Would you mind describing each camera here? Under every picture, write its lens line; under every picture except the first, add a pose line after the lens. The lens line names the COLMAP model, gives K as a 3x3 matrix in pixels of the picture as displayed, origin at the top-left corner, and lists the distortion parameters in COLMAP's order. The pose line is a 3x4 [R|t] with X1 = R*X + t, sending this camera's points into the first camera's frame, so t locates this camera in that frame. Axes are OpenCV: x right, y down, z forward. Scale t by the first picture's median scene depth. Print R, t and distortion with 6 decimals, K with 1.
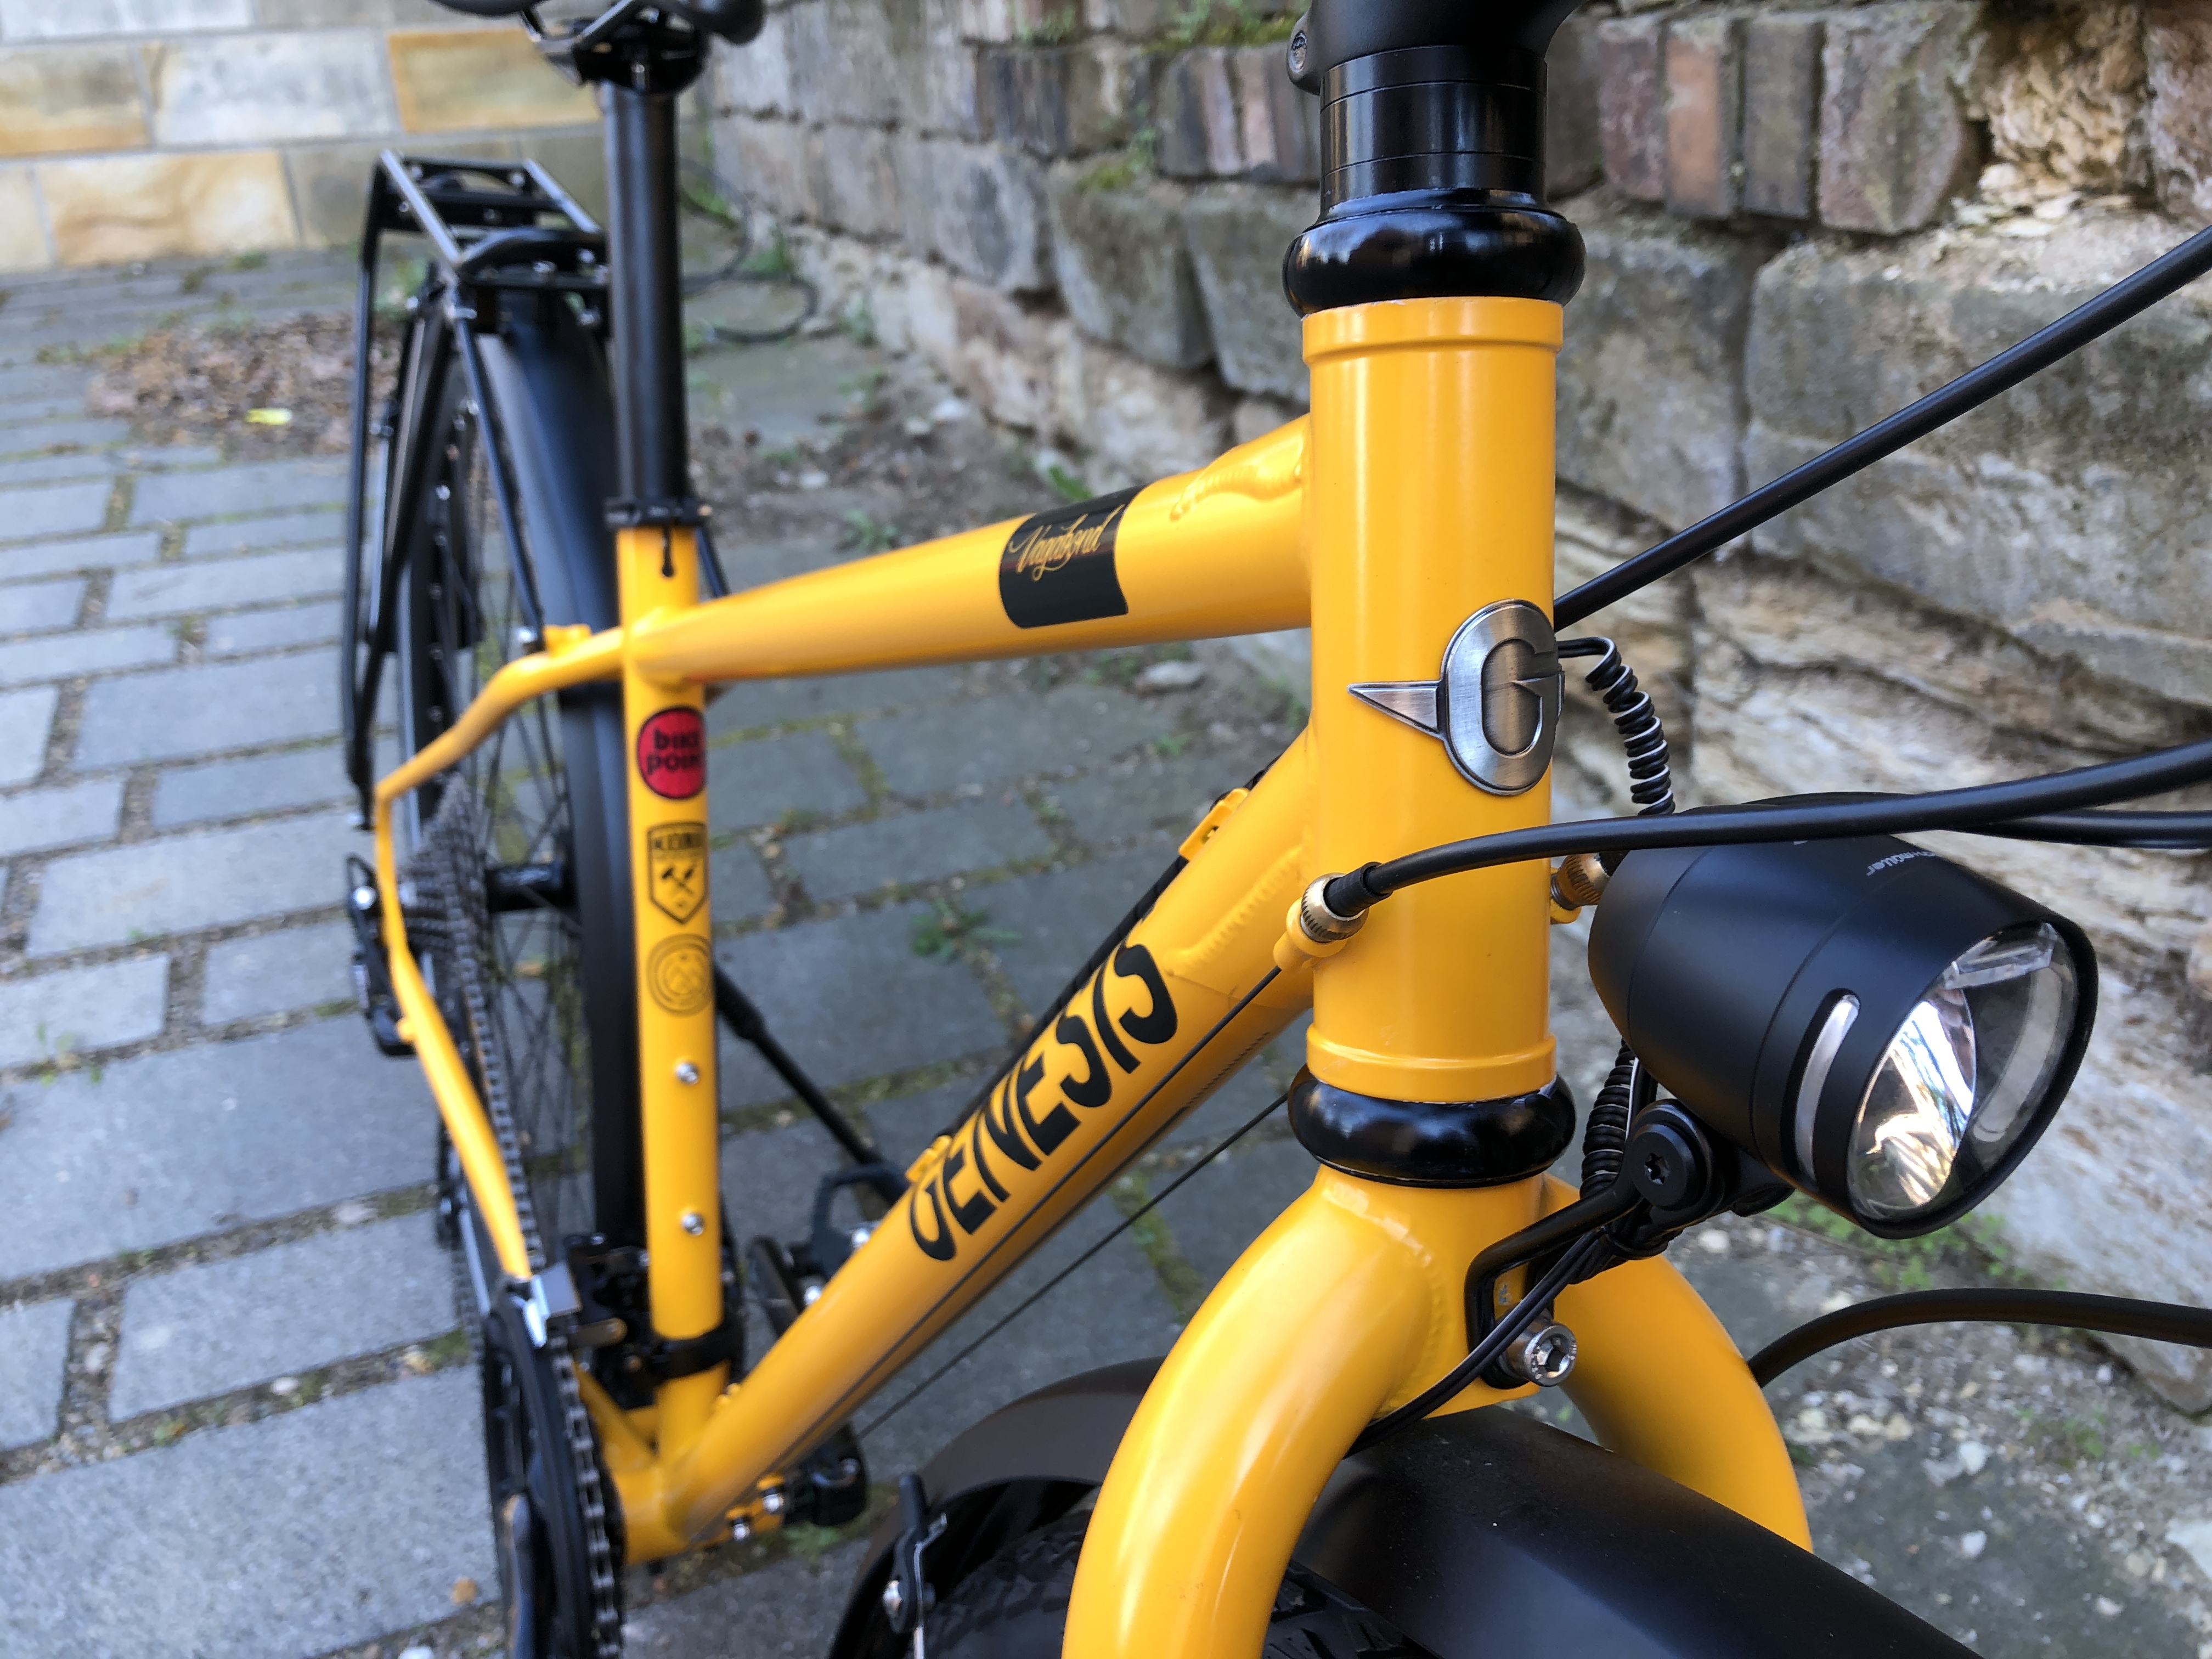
lens RADIAL K [[1846.3, 0, 1100.8], [0, 1846.3, 813.9], [0, 0, 1]] dist [0.005832, 0.011550]
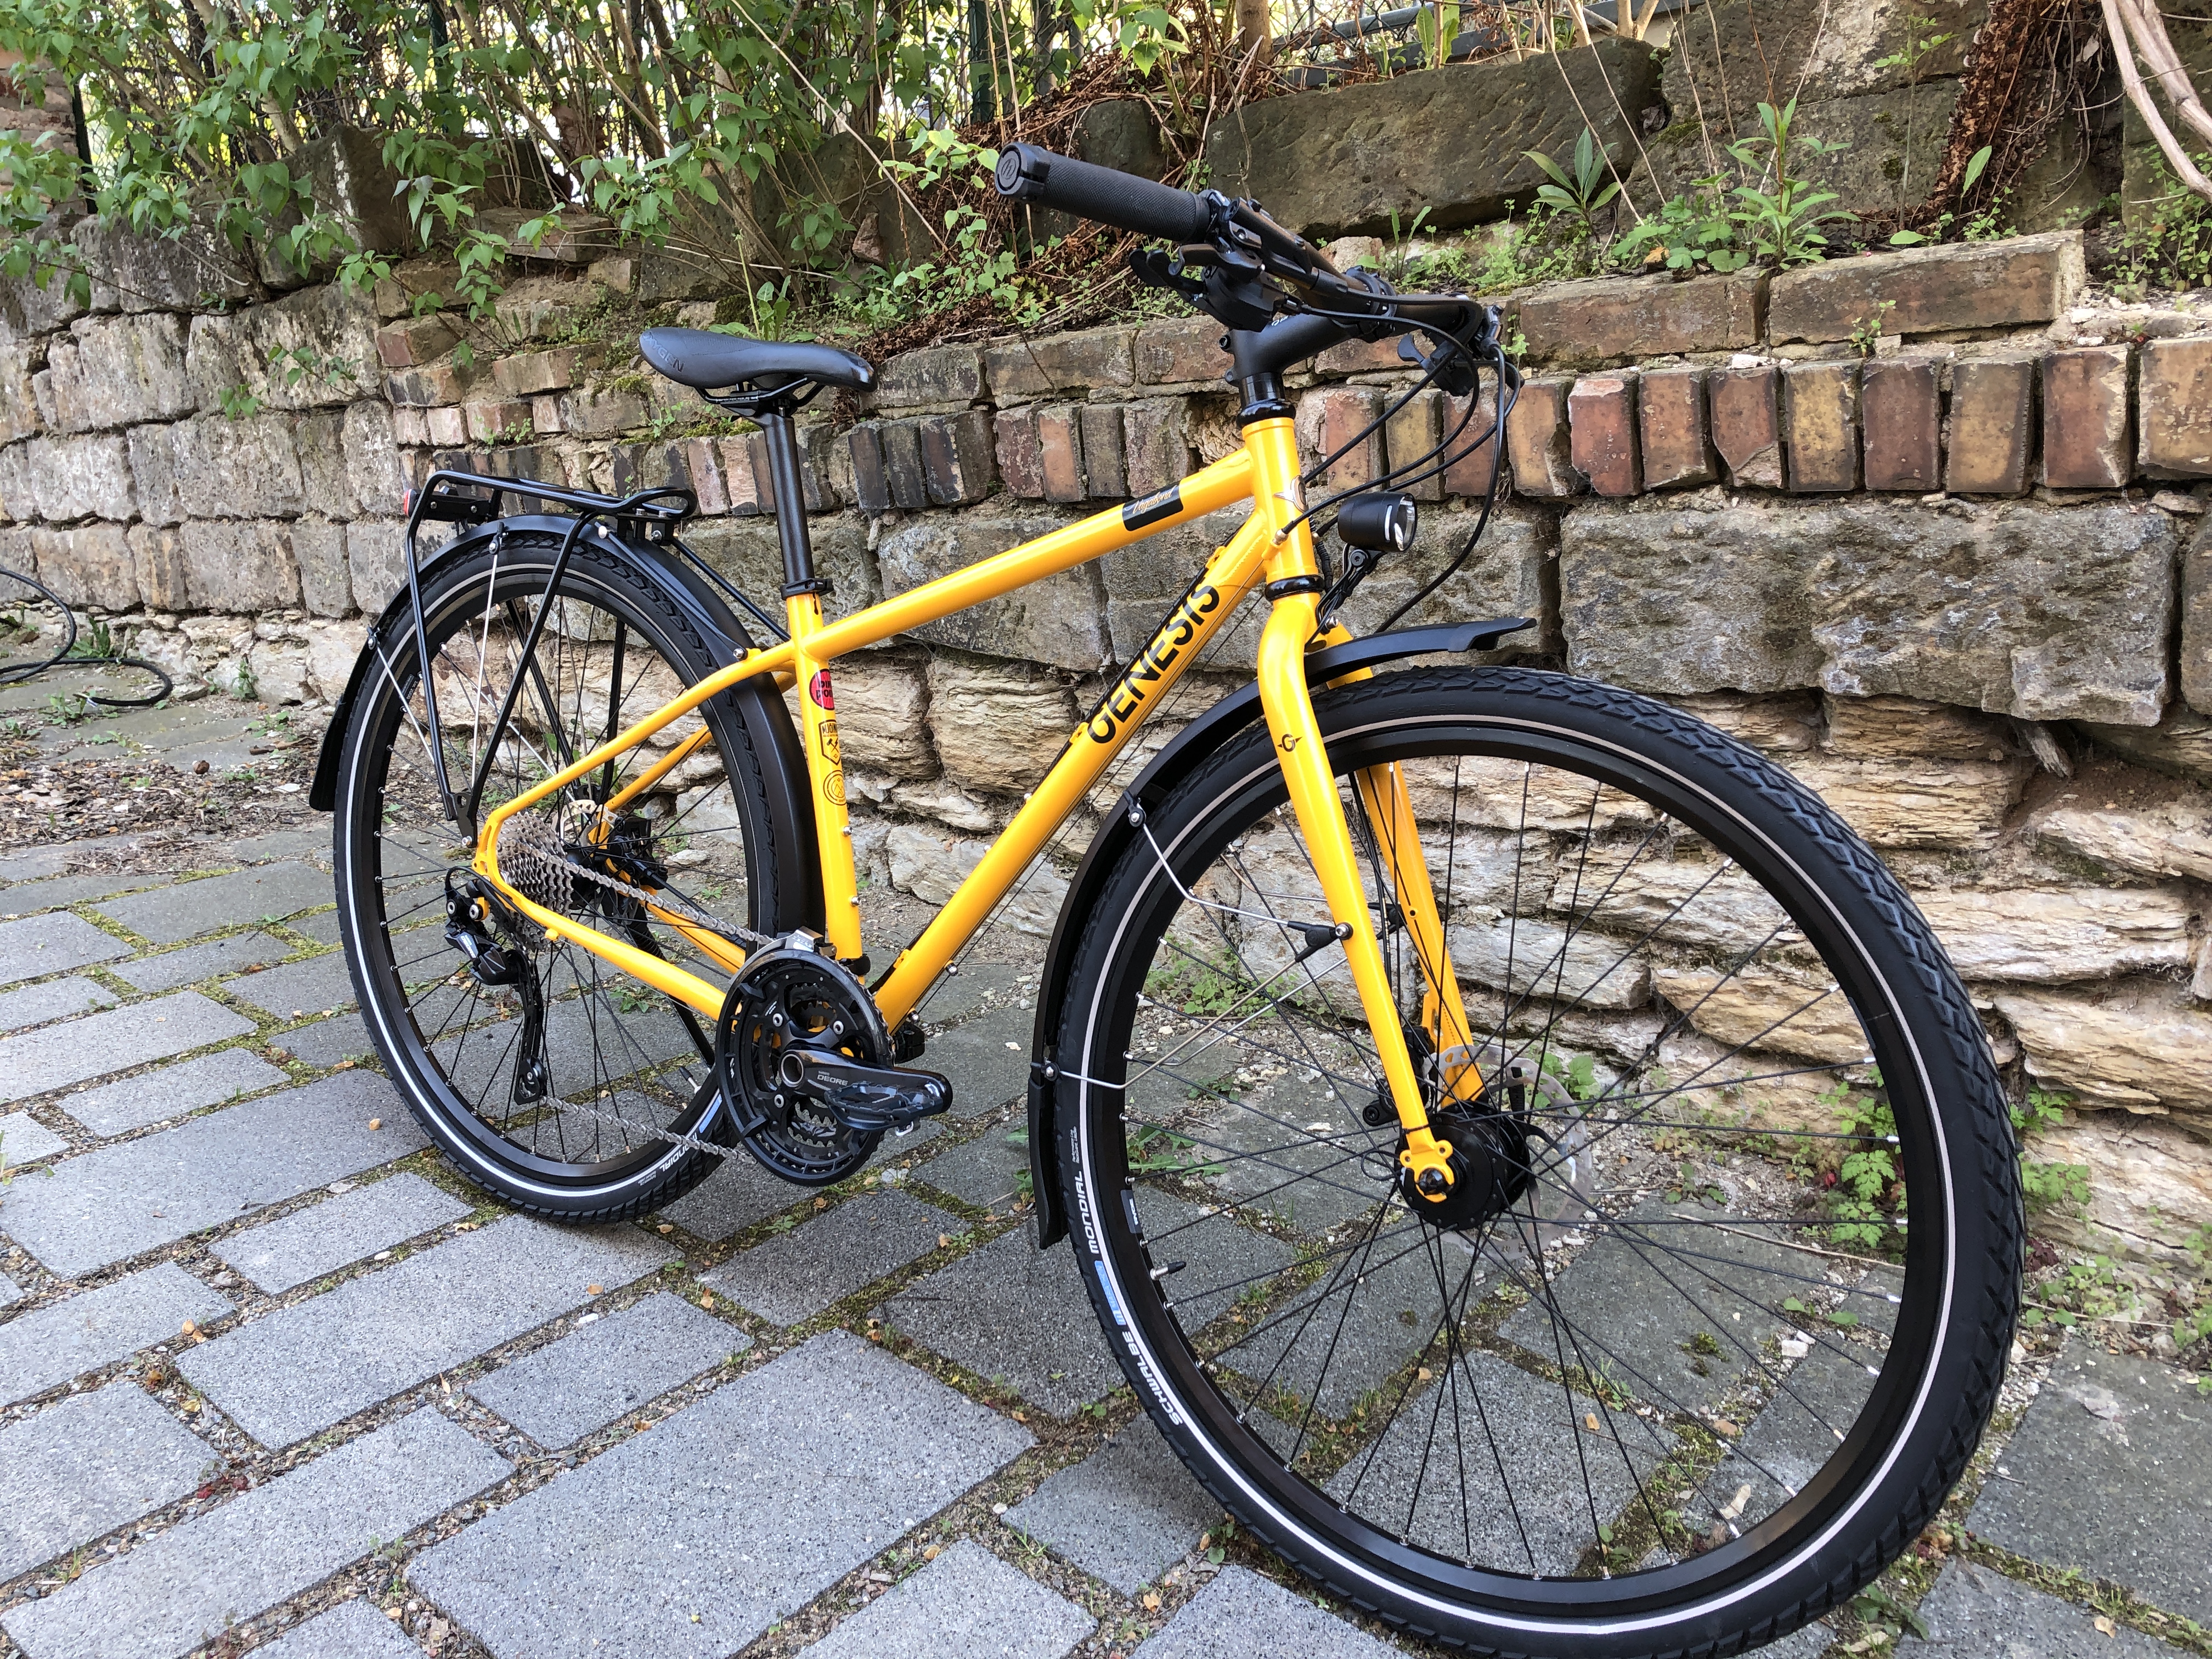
lens RADIAL K [[1808.1, 0, 1106.0], [0, 1808.1, 829.5], [0, 0, 1]] dist [0.033990, -0.015687]
pose [[0.875059, -0.109687, 0.471424, -0.700880], [0.203858, 0.966902, -0.153432, 0.384655], [-0.438992, 0.230366, 0.868457, -0.745788]]
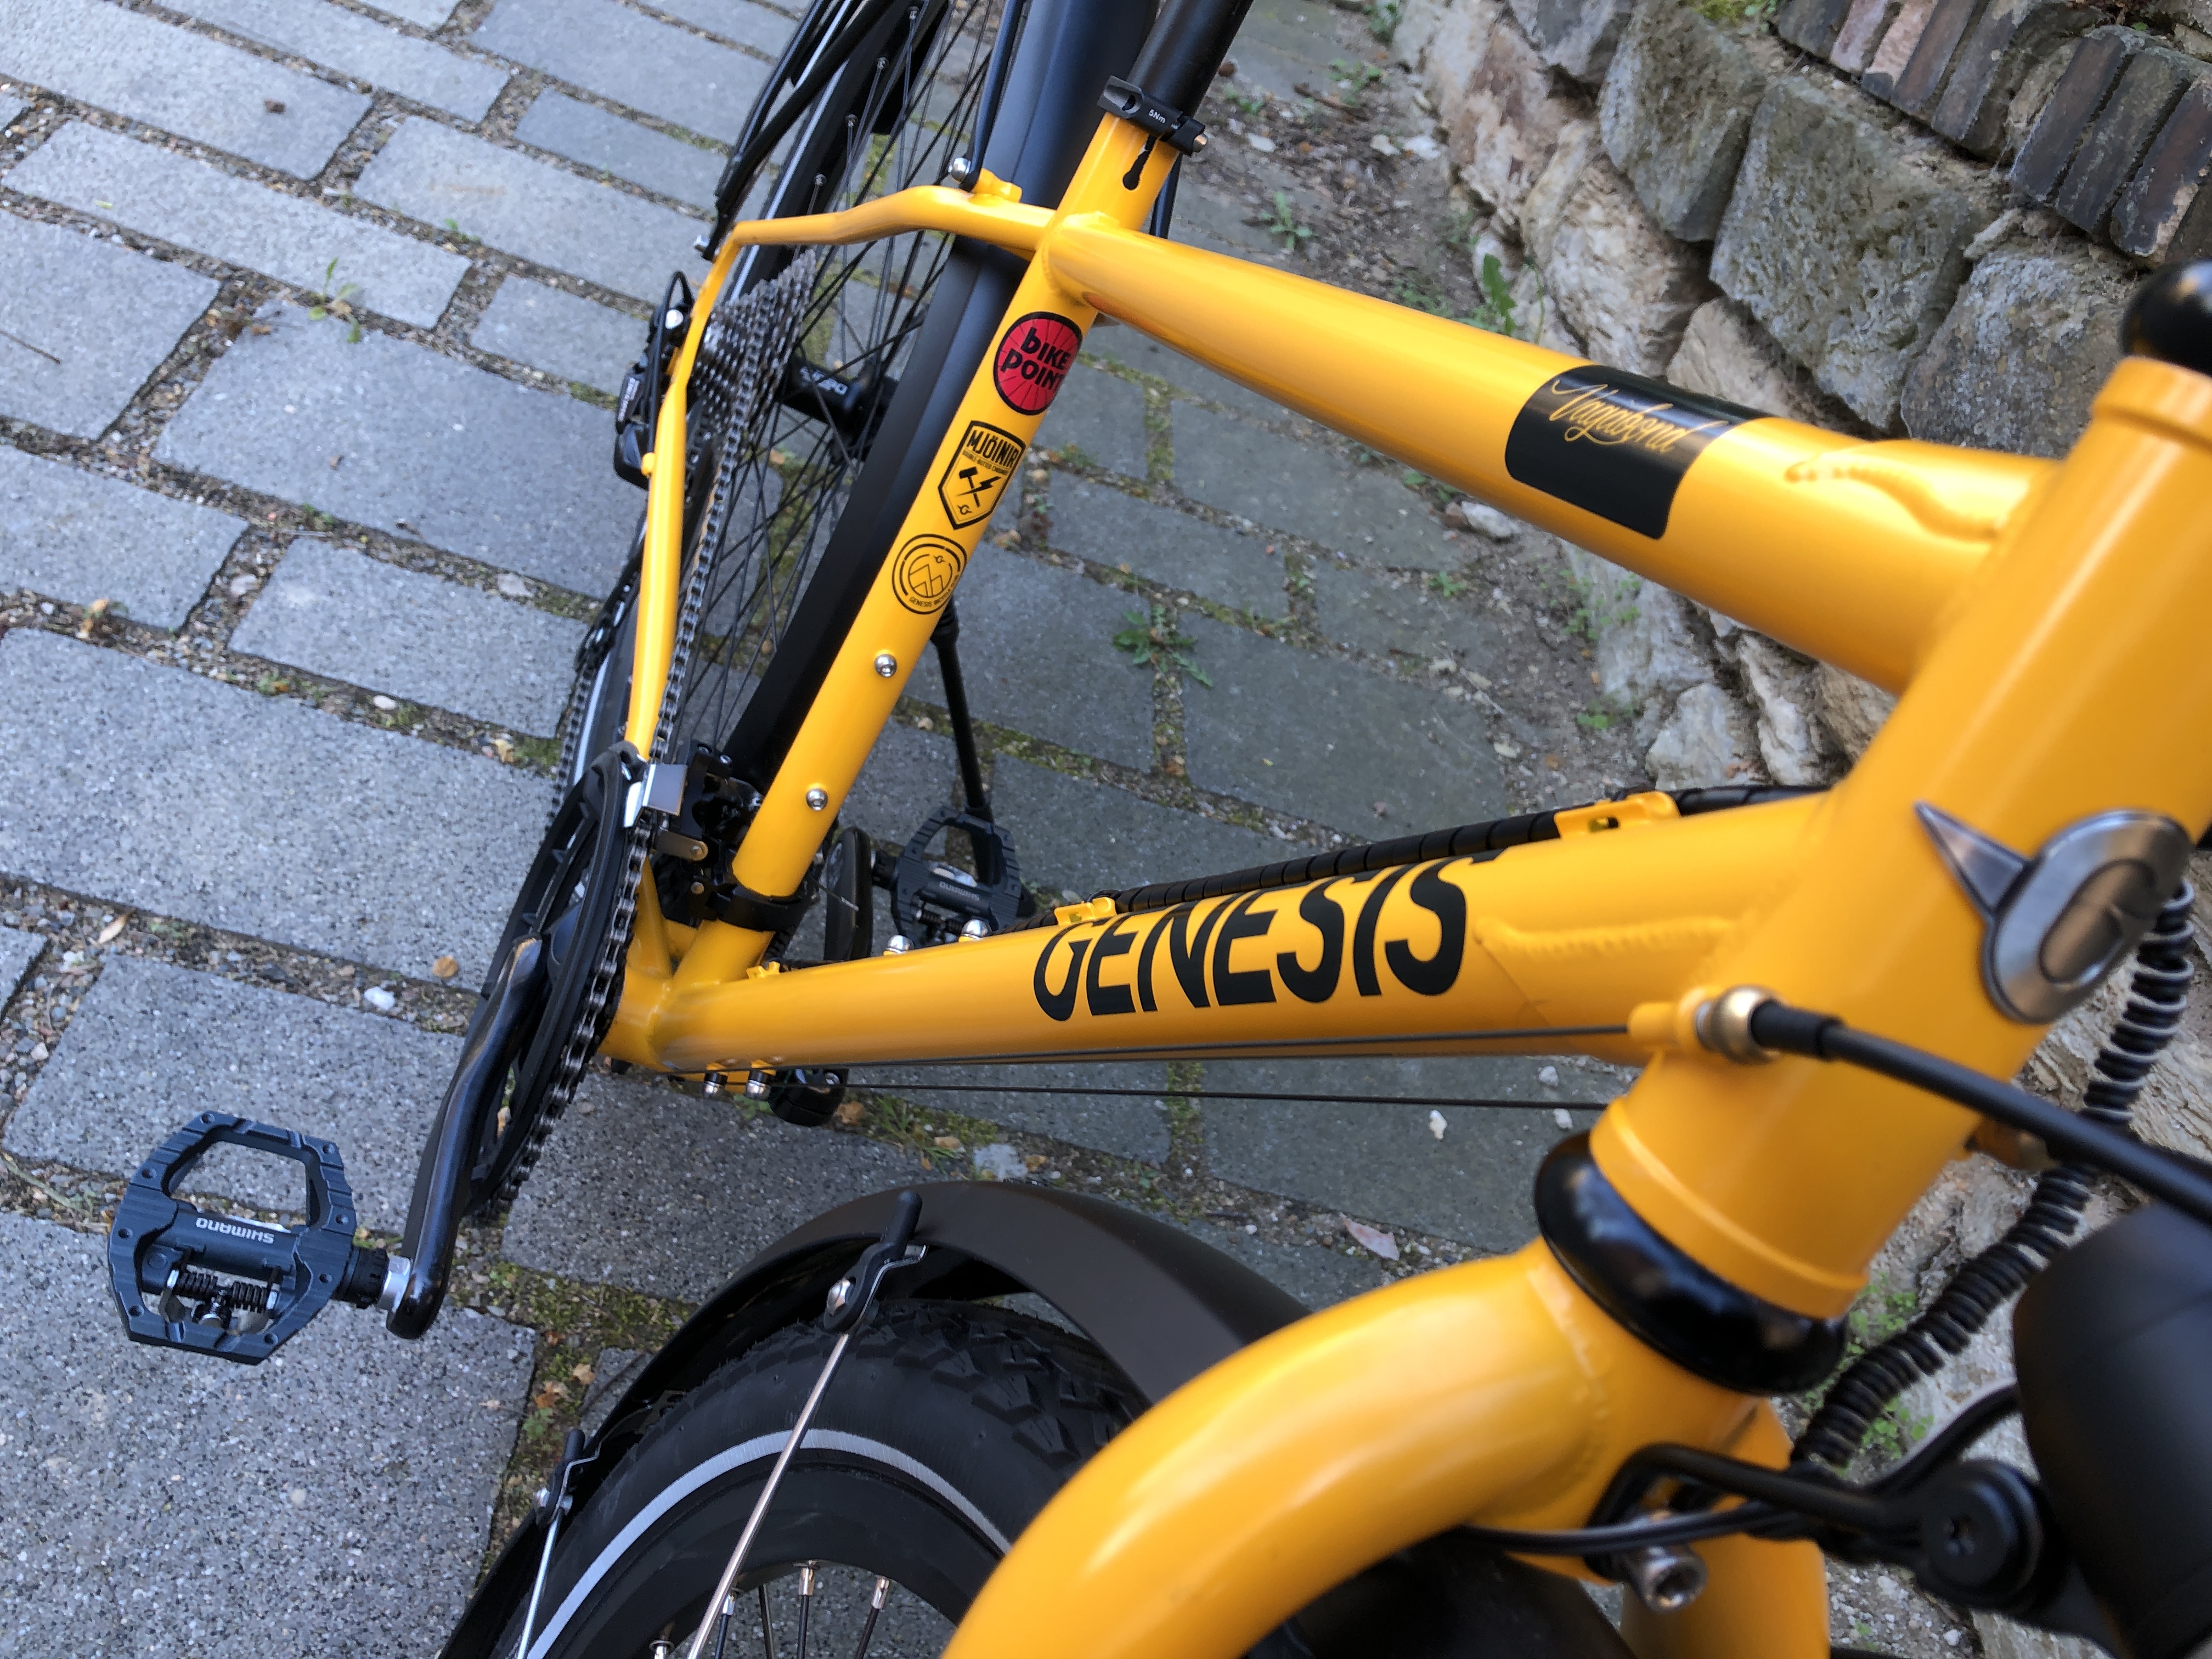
lens RADIAL K [[1815.5, 0, 1087.7], [0, 1815.5, 820.7], [0, 0, 1]] dist [0.090098, -0.174549]
pose [[0.857658, 0.512492, -0.042129, -0.036031], [-0.499133, 0.849395, 0.171447, -0.005076], [0.123650, -0.126015, 0.984292, 0.046655]]
